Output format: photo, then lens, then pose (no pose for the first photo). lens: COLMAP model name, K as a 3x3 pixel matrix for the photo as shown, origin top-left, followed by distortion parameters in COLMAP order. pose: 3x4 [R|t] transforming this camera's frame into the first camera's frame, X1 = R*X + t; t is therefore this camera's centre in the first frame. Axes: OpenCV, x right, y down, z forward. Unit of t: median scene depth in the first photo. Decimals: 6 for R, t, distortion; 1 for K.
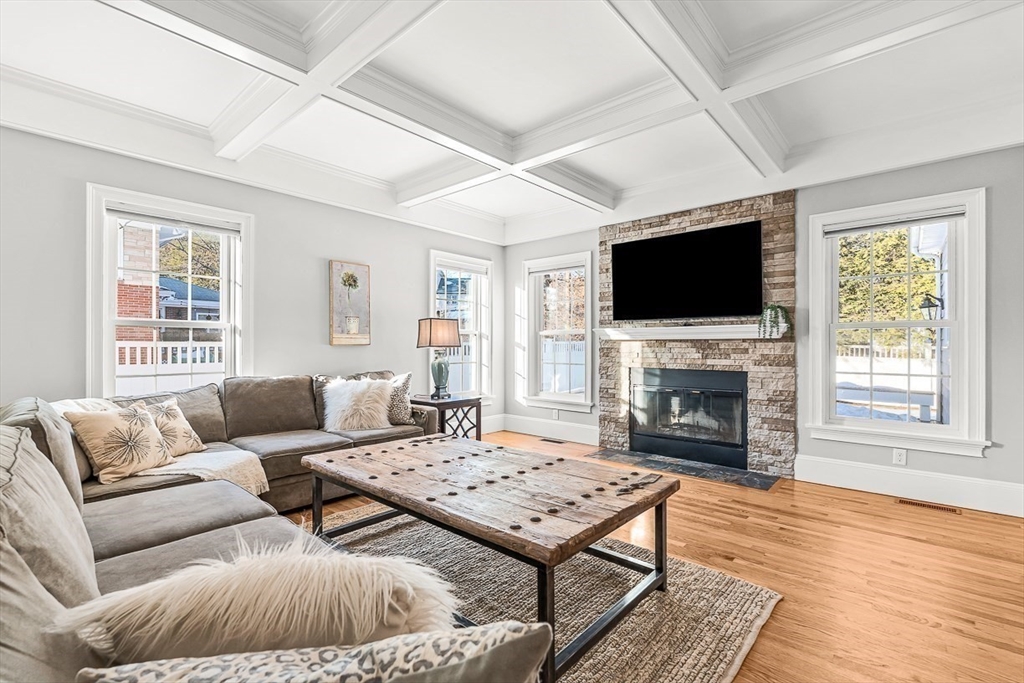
lens RADIAL K [[463.4, 0, 510.2], [0, 463.4, 343.4], [0, 0, 1]] dist [-0.001847, -0.000280]
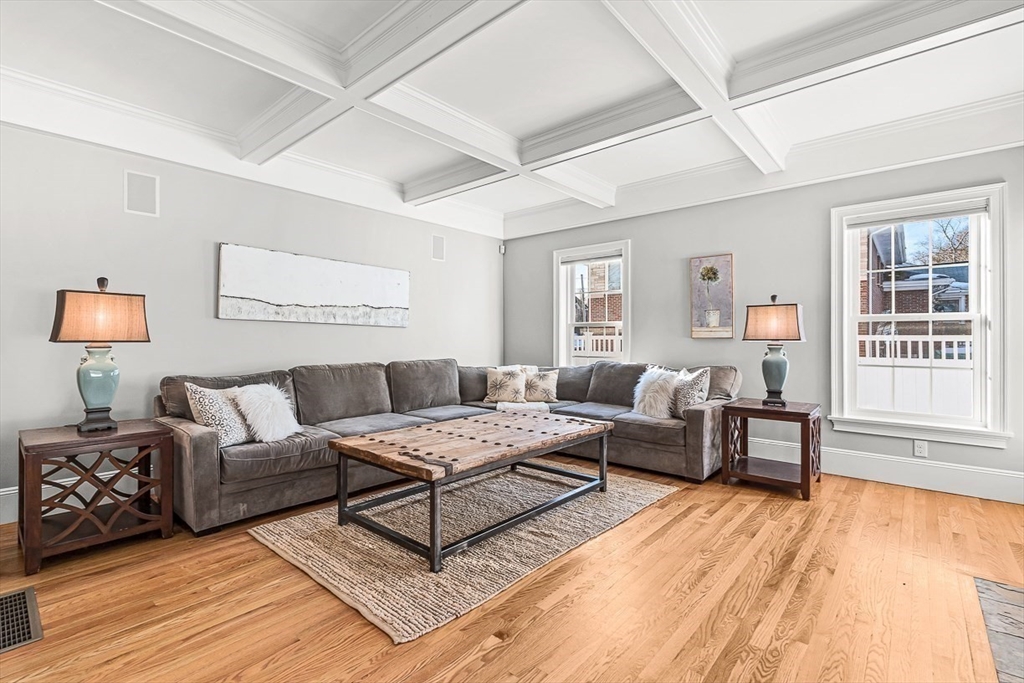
lens RADIAL K [[463.4, 0, 510.8], [0, 463.4, 339.3], [0, 0, 1]] dist [-0.001847, -0.000280]
pose [[0.012204, 0.000641, -0.999925, 0.598359], [0.003282, 0.999994, 0.000681, 0.003567], [0.999920, -0.003290, 0.012202, 0.507054]]
